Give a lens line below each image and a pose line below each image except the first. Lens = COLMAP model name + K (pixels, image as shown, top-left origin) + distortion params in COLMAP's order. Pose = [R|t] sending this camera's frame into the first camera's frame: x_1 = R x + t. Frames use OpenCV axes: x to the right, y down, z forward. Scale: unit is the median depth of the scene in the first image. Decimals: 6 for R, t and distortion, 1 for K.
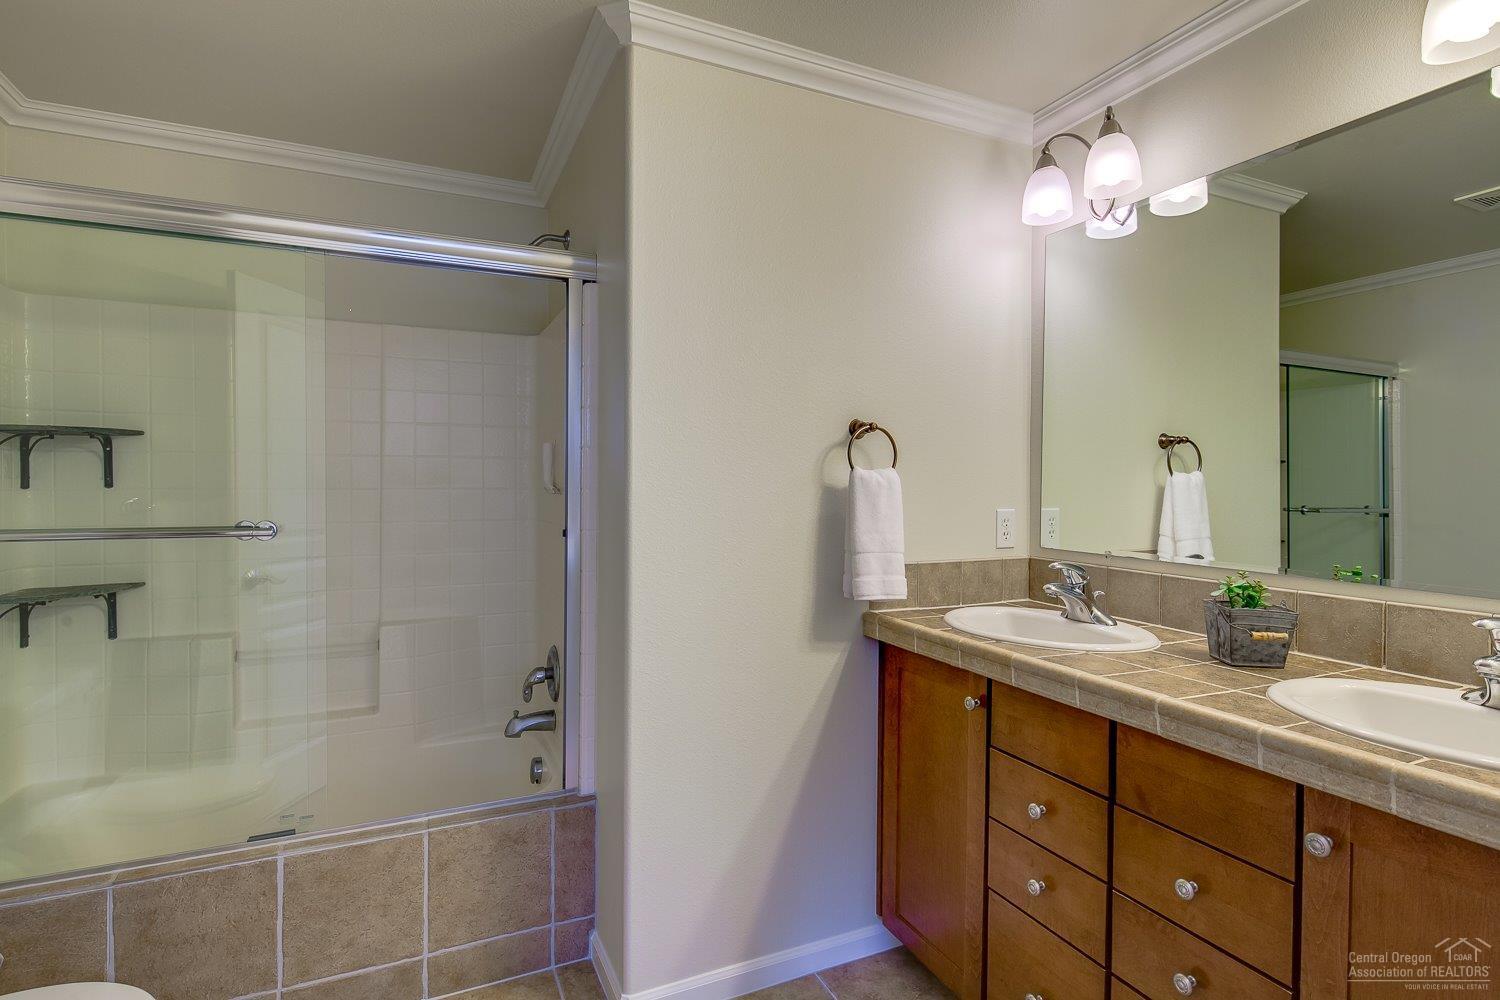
lens RADIAL K [[727.0, 0, 744.3], [0, 727.0, 453.3], [0, 0, 1]] dist [0.000060, -0.000088]
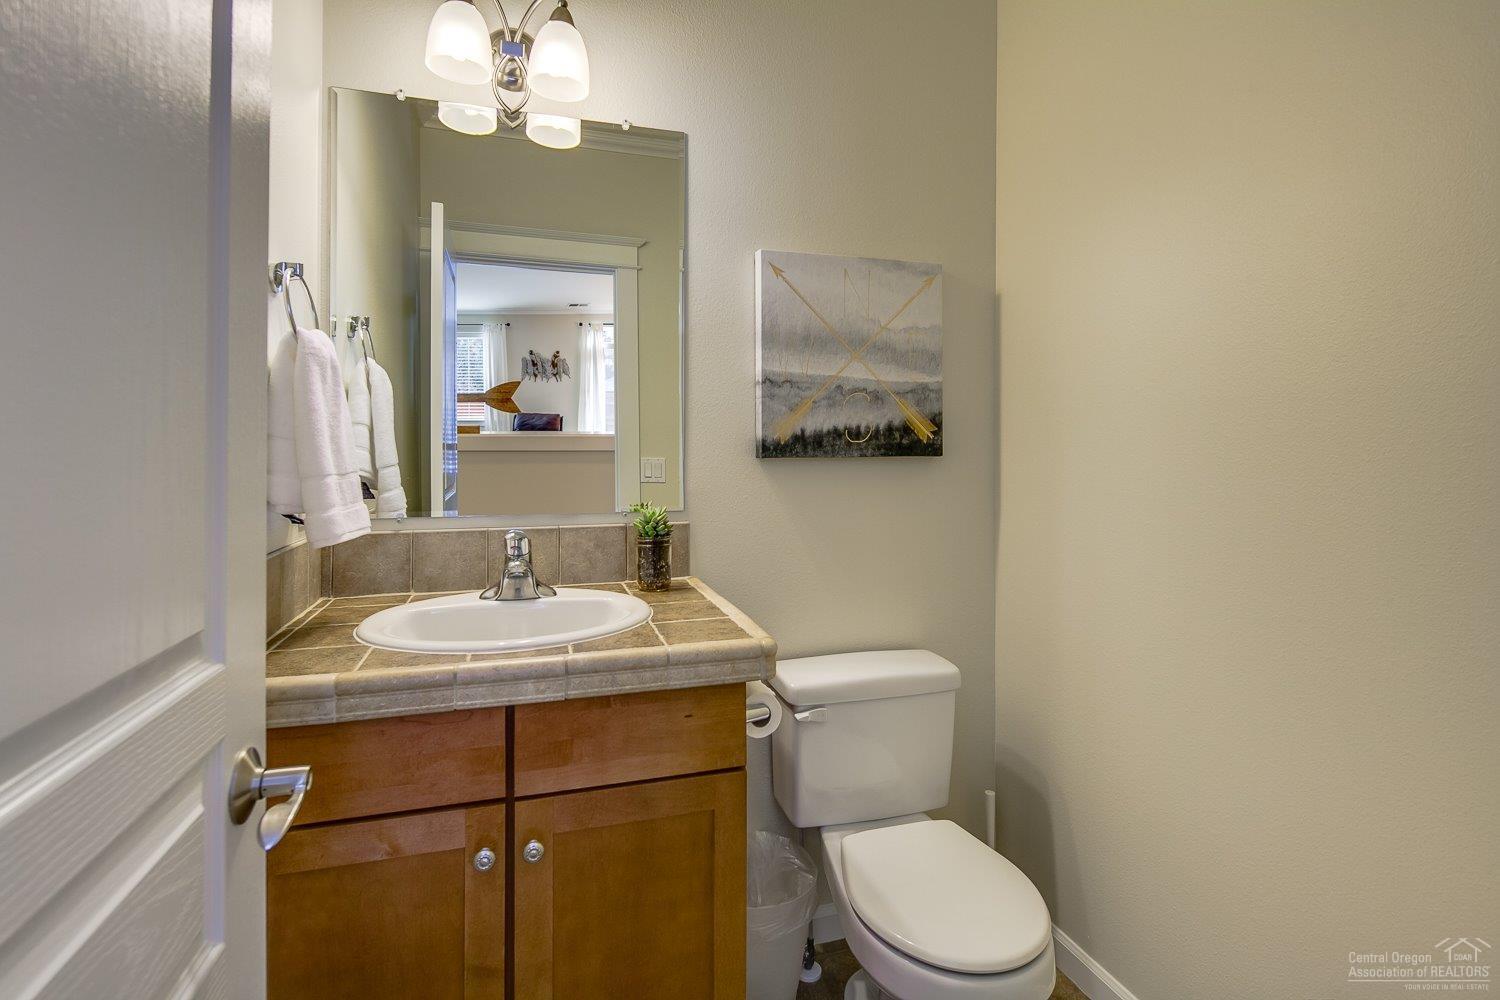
lens RADIAL K [[715.1, 0, 752.6], [0, 715.1, 424.3], [0, 0, 1]] dist [0.000109, -0.000158]
pose [[0.141104, 0.004130, 0.989986, -0.281330], [-0.048976, 0.998796, 0.002814, 0.010144], [-0.988783, -0.048883, 0.141136, 0.554355]]
